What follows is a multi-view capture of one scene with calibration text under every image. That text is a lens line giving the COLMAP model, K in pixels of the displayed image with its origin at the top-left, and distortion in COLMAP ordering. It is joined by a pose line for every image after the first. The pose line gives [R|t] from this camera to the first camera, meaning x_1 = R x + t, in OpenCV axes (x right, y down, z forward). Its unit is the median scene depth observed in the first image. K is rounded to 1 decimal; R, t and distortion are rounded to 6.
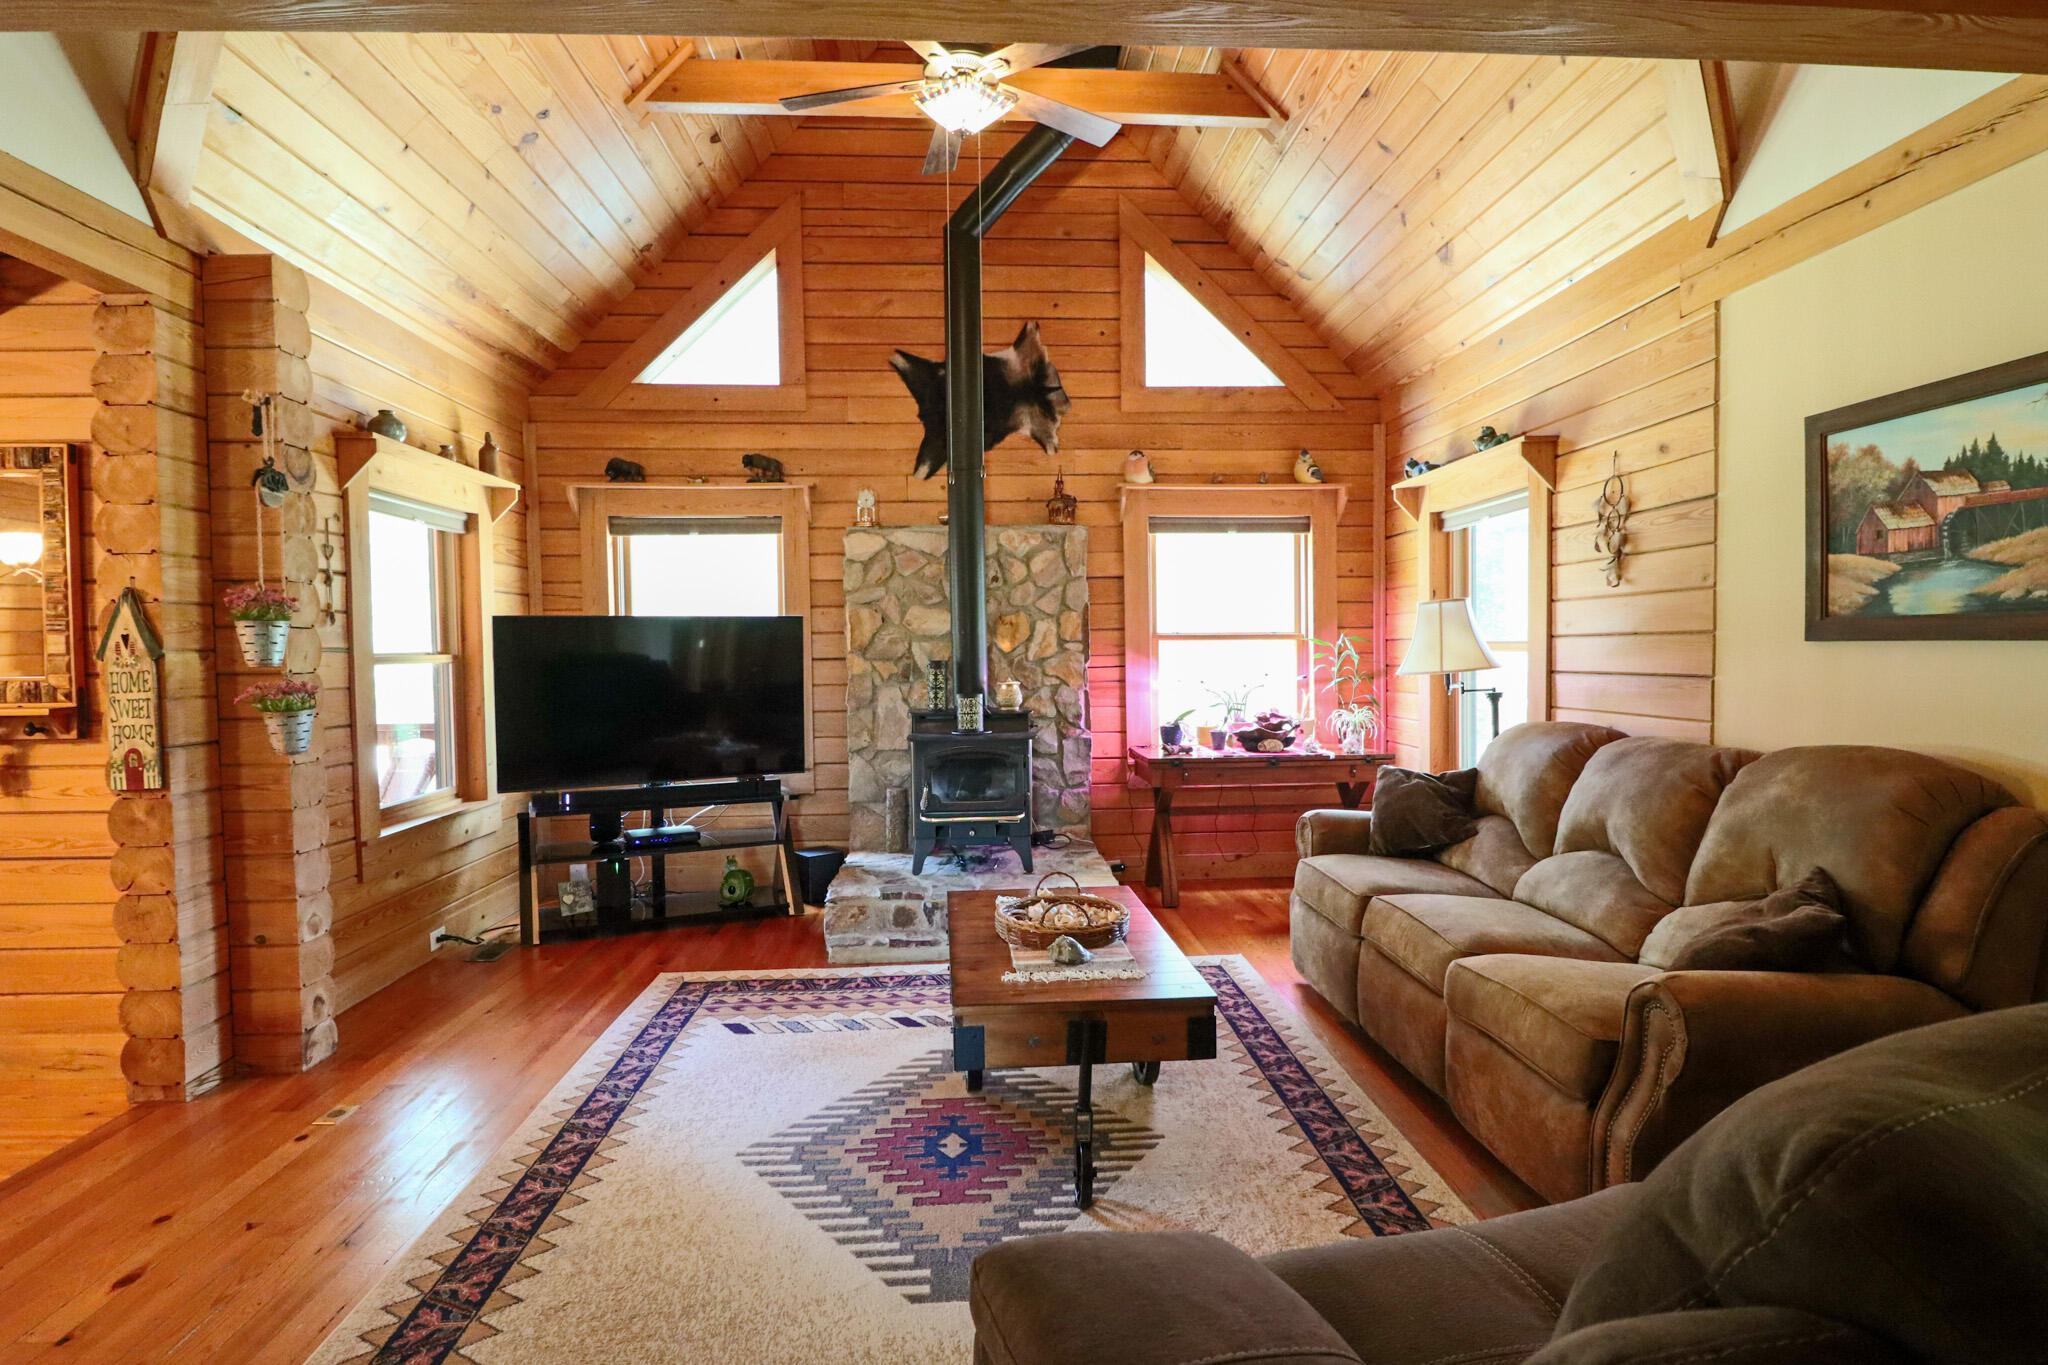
lens RADIAL K [[988.4, 0, 1034.4], [0, 988.4, 674.8], [0, 0, 1]] dist [-0.007773, -0.002254]
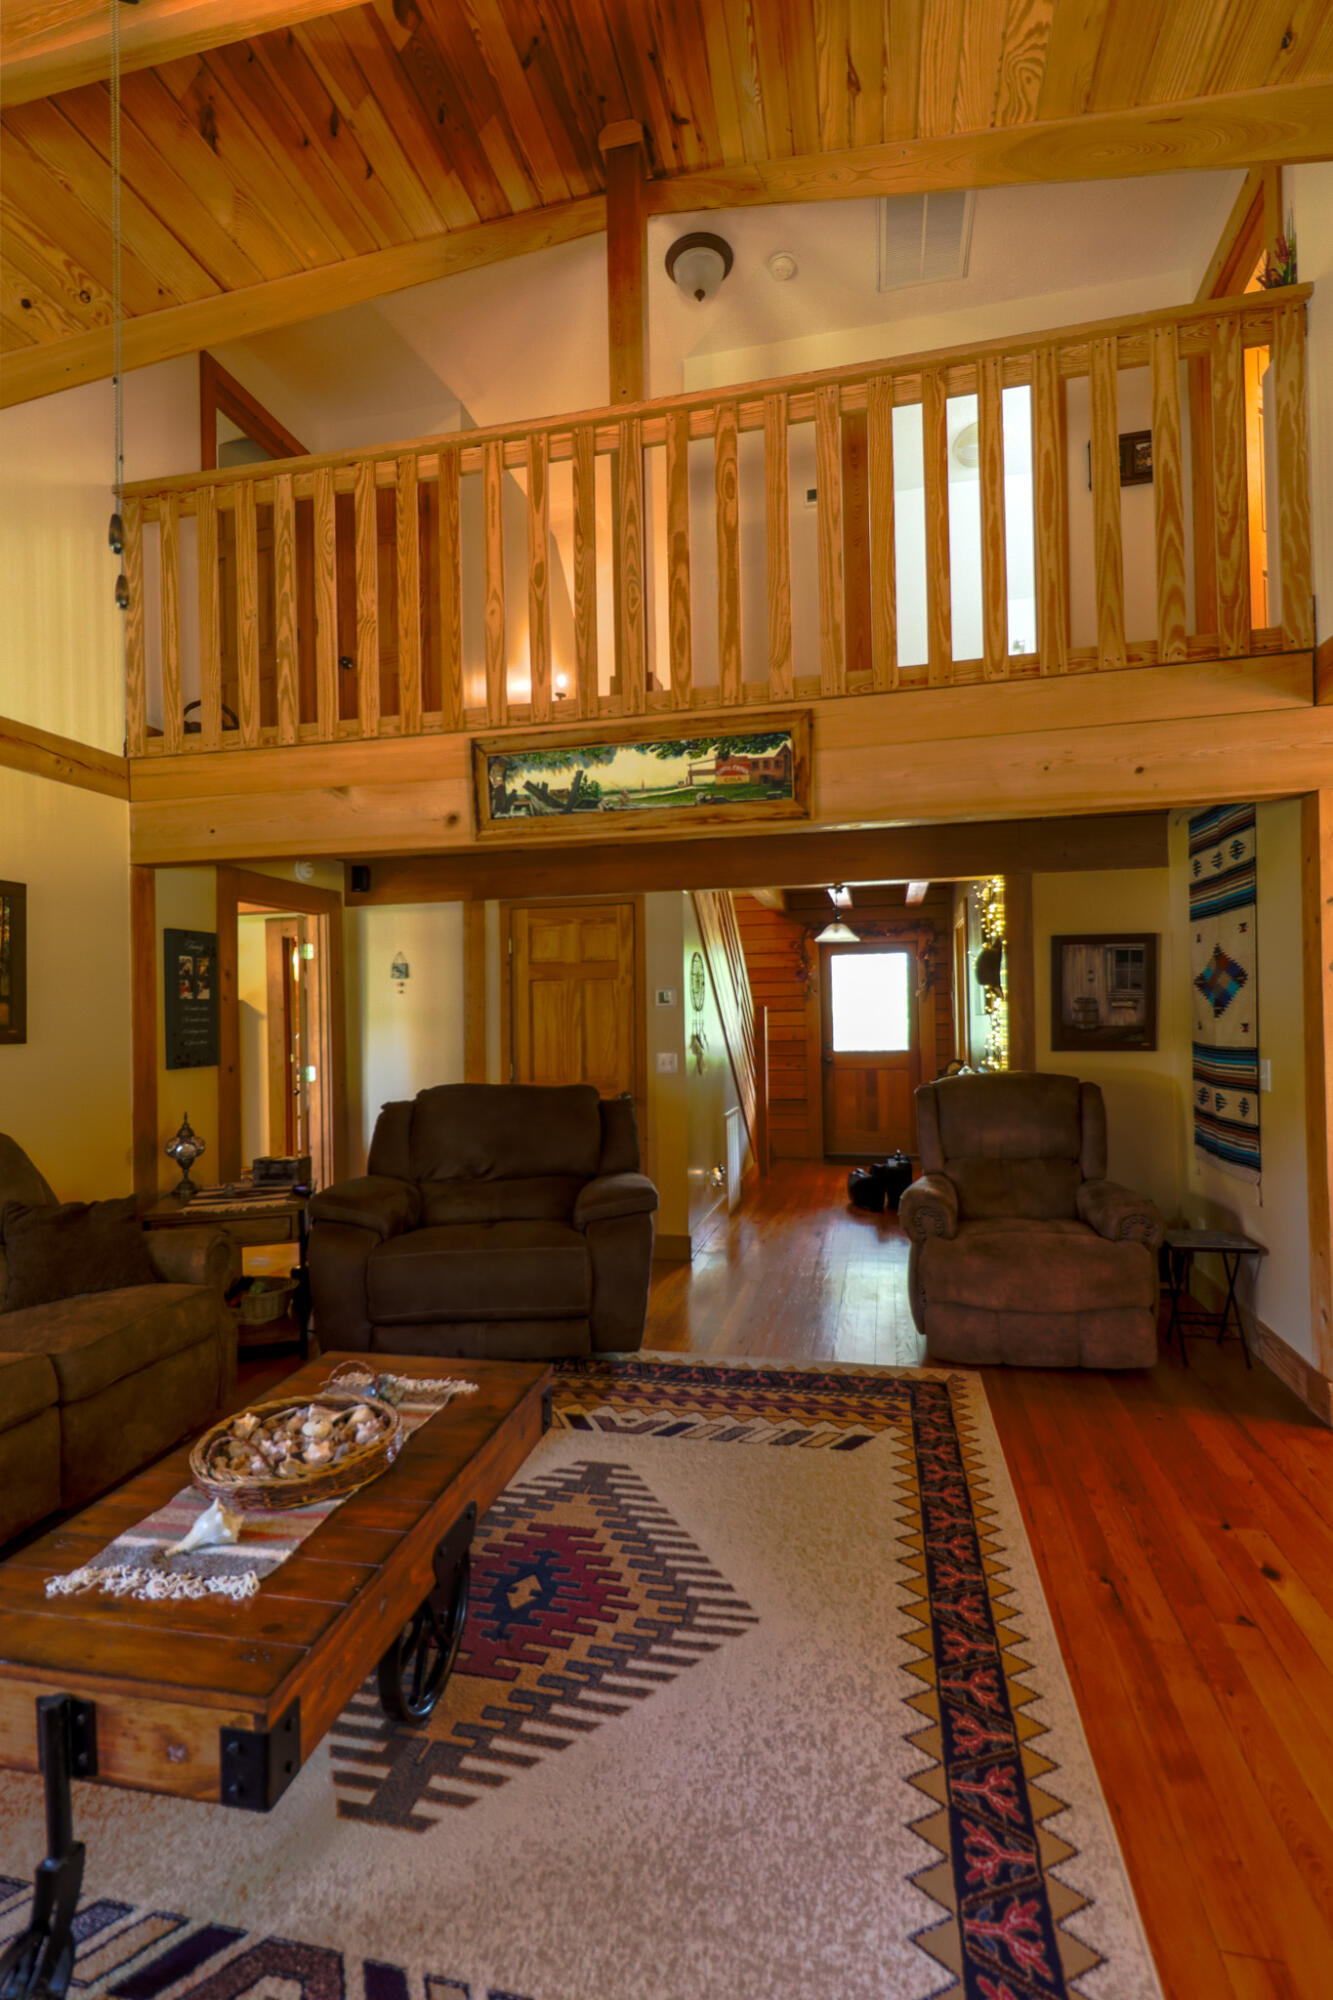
lens RADIAL K [[965.3, 0, 669.5], [0, 965.3, 1009.7], [0, 0, 1]] dist [-0.007773, -0.002254]
pose [[-0.954572, 0.028395, 0.296625, -0.266975], [0.033518, 0.999364, 0.012197, -0.033139], [-0.296090, 0.021585, -0.954916, 0.983832]]
